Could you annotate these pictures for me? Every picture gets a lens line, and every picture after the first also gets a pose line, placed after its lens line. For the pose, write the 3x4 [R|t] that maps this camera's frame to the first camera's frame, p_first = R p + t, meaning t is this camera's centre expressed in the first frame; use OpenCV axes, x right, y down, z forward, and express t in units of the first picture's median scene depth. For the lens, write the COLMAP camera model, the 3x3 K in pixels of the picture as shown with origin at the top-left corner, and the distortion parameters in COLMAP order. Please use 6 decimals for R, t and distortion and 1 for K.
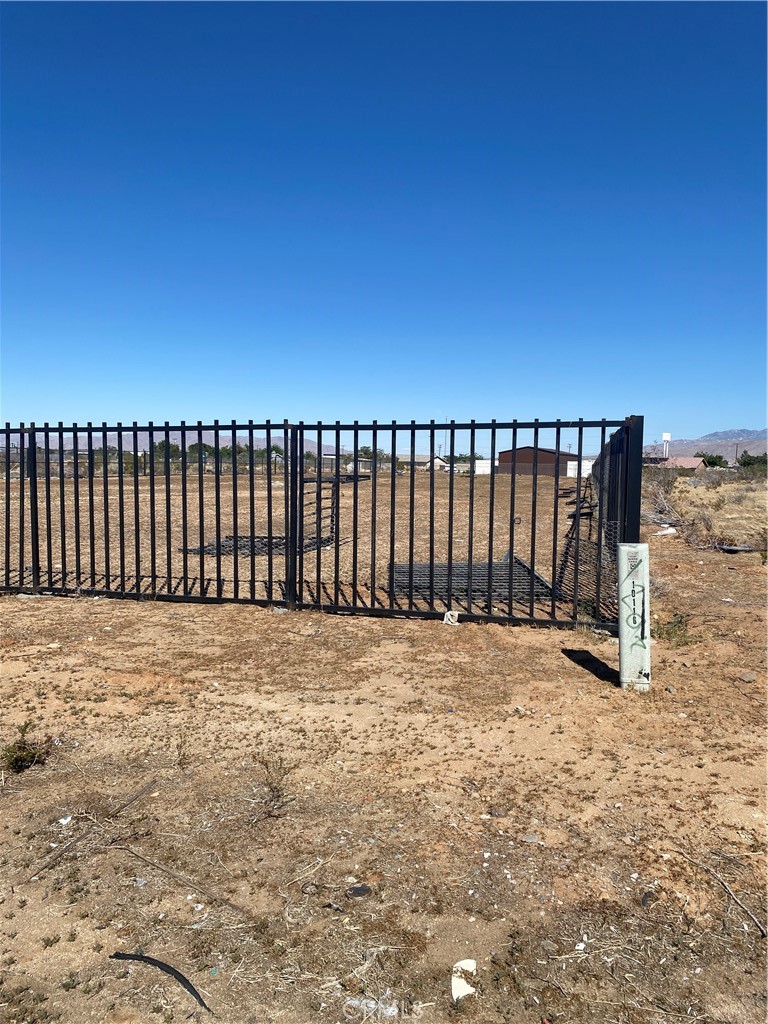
lens RADIAL K [[749.8, 0, 397.2], [0, 749.8, 511.4], [0, 0, 1]] dist [0.004876, -0.011433]
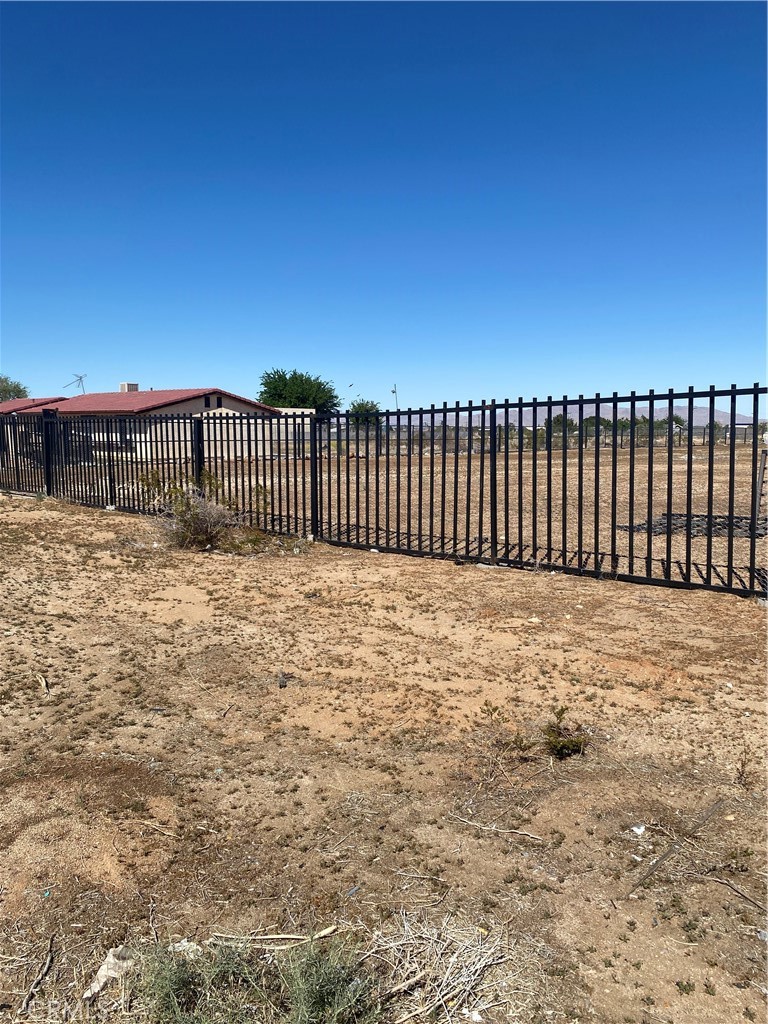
lens RADIAL K [[749.8, 0, 397.2], [0, 749.8, 511.4], [0, 0, 1]] dist [0.004876, -0.011433]
pose [[0.876429, 0.028134, -0.480709, -0.109751], [-0.011317, 0.999219, 0.037848, -0.001891], [0.481398, -0.027731, 0.876063, 0.029266]]
